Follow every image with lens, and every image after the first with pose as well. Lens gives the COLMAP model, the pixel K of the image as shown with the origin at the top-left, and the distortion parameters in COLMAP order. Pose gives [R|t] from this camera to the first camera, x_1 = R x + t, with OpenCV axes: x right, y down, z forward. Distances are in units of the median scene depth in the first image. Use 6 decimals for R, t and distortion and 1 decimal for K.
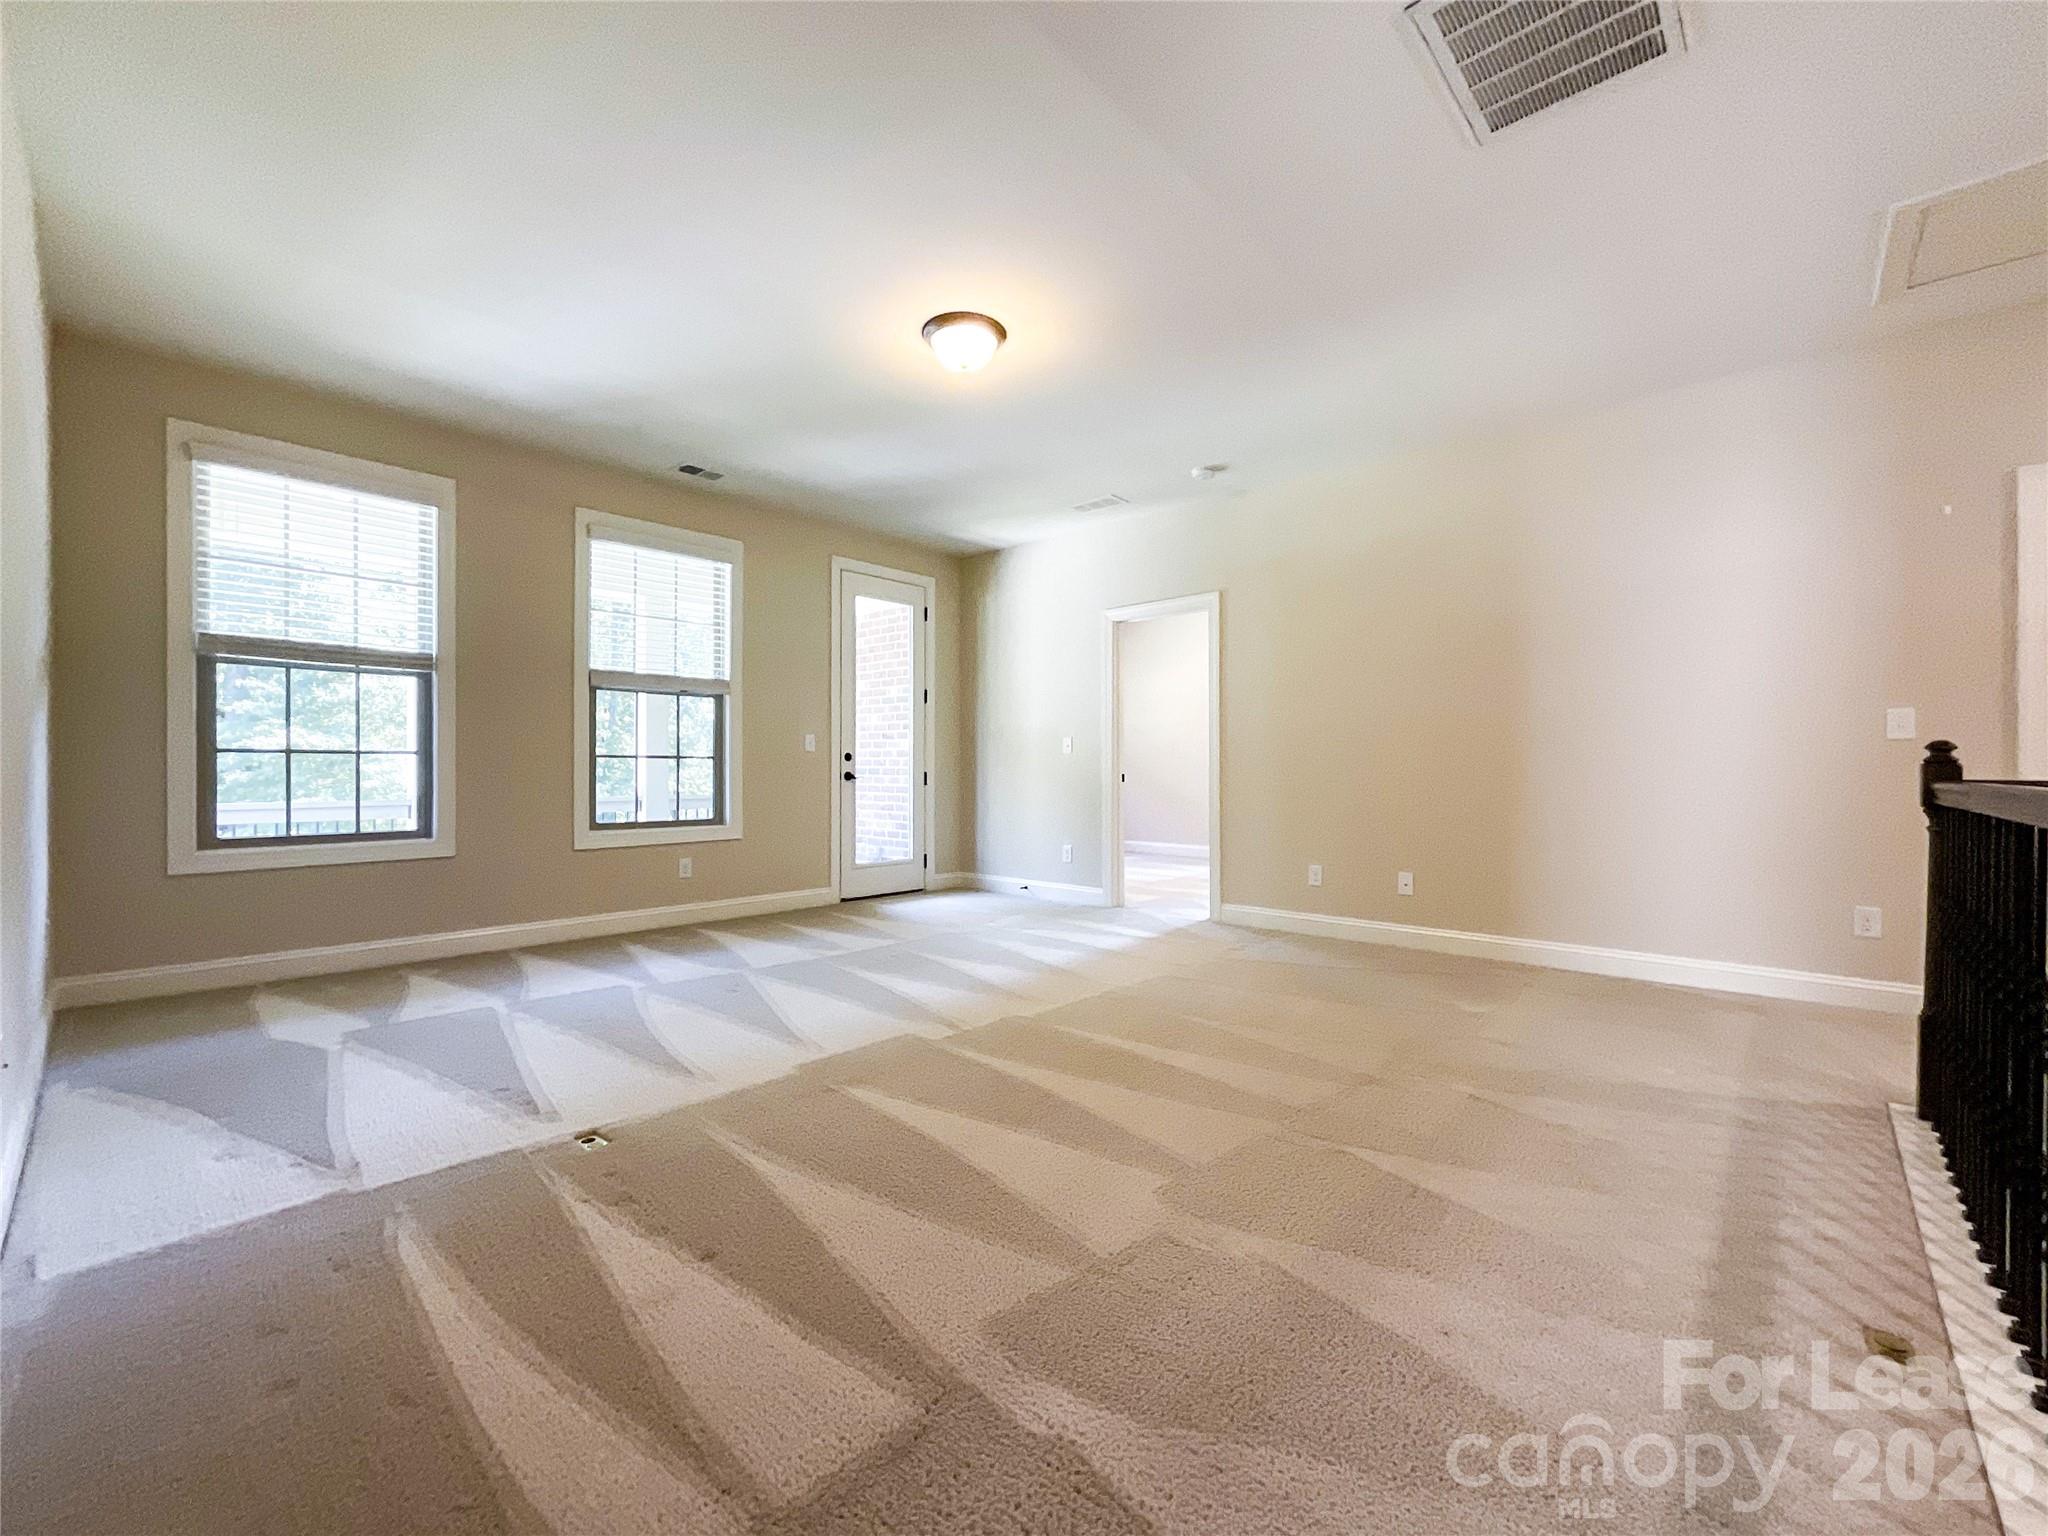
lens RADIAL K [[839.7, 0, 1024.0], [0, 839.7, 768.0], [0, 0, 1]] dist [-0.000239, 0.000031]
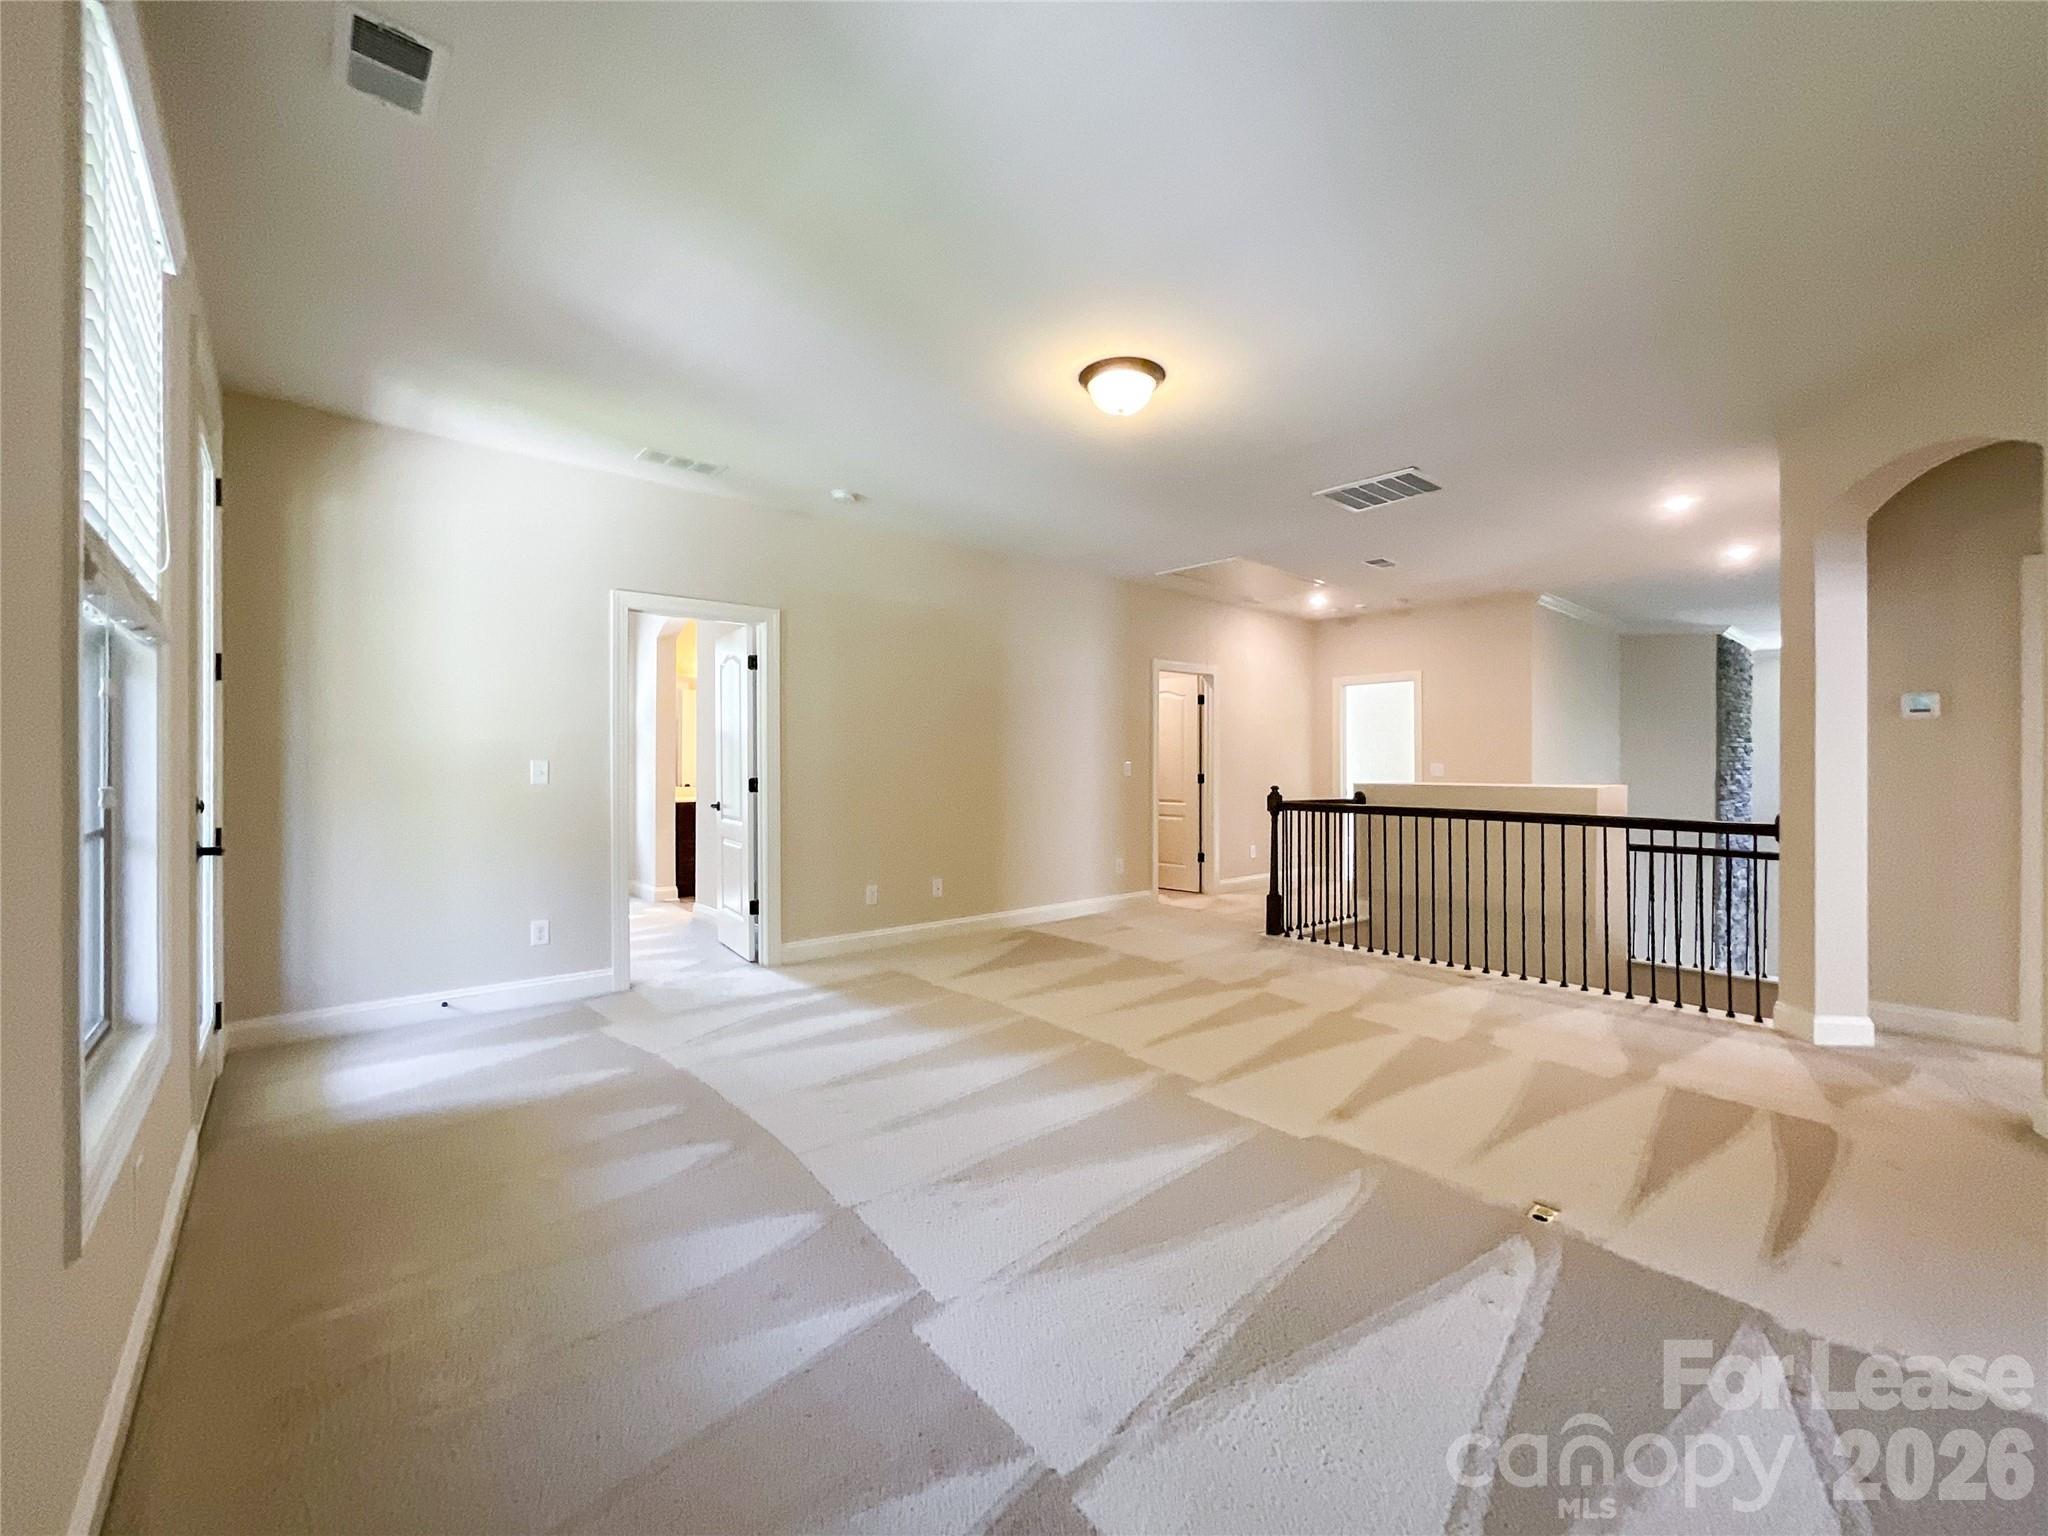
lens RADIAL K [[852.3, 0, 1024.0], [0, 852.3, 768.0], [0, 0, 1]] dist [0.000072, -0.000027]
pose [[0.108313, 0.001269, 0.994116, -0.739337], [-0.002161, 0.999997, -0.001042, -0.037875], [-0.994115, -0.002035, 0.108315, 0.680640]]
